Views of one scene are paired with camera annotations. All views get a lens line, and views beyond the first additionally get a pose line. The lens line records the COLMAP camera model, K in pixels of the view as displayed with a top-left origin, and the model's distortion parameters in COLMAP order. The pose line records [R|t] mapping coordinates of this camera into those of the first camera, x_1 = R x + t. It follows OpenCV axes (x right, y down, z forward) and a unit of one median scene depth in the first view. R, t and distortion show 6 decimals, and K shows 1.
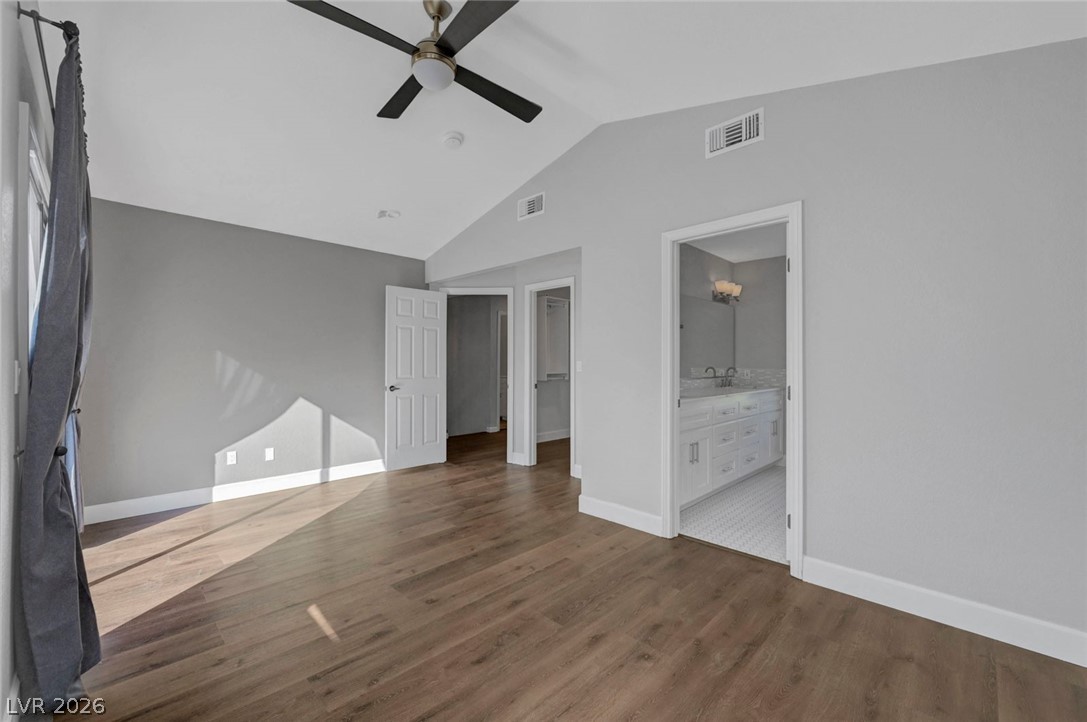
lens RADIAL K [[435.9, 0, 543.5], [0, 435.9, 361.0], [0, 0, 1]] dist [0.001765, -0.000248]
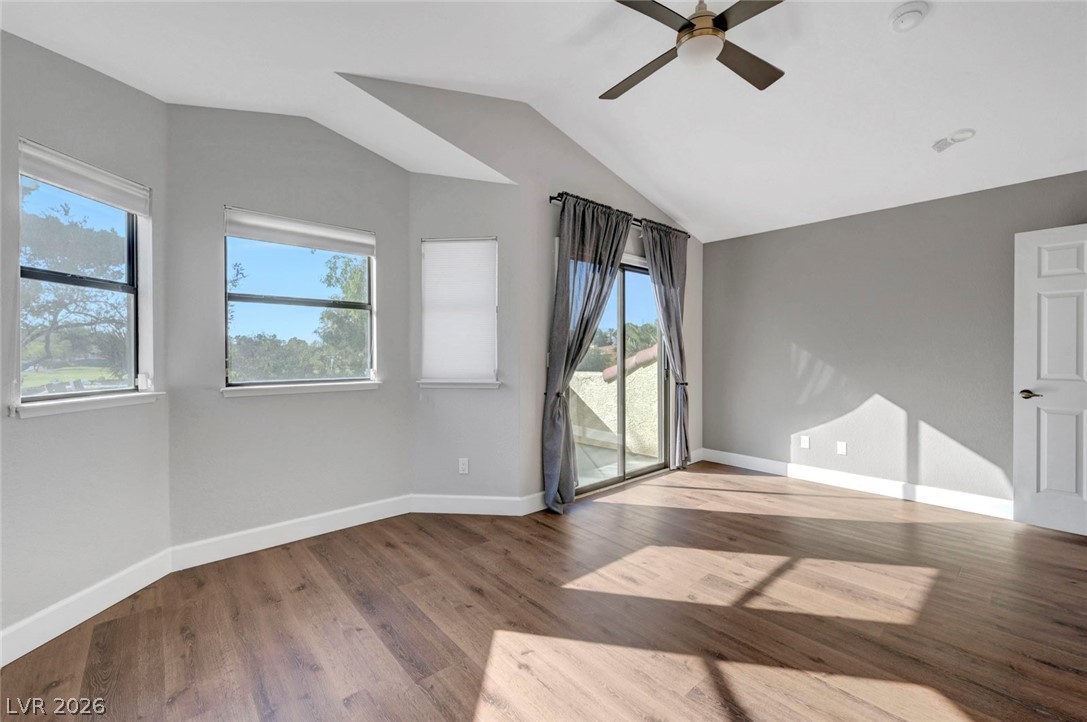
lens RADIAL K [[456.4, 0, 543.5], [0, 456.4, 361.0], [0, 0, 1]] dist [0.001722, 0.000243]
pose [[-0.072134, 0.013687, -0.997301, 0.516978], [0.003835, 0.999902, 0.013446, 0.003793], [0.997388, -0.002855, -0.072179, 0.493579]]
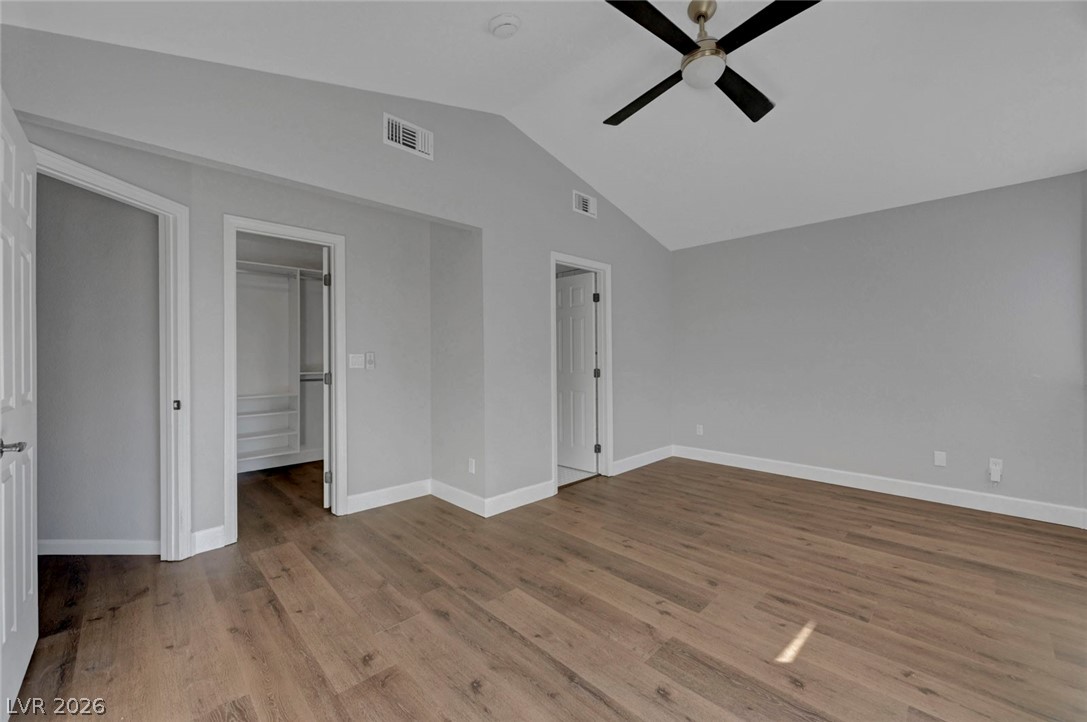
lens RADIAL K [[411.7, 0, 543.5], [0, 411.7, 361.0], [0, 0, 1]] dist [0.007207, 0.000297]
pose [[0.044971, -0.011614, 0.998921, -0.838300], [-0.000852, 0.999932, 0.011664, 0.003352], [-0.998988, -0.001375, 0.044958, 0.903752]]
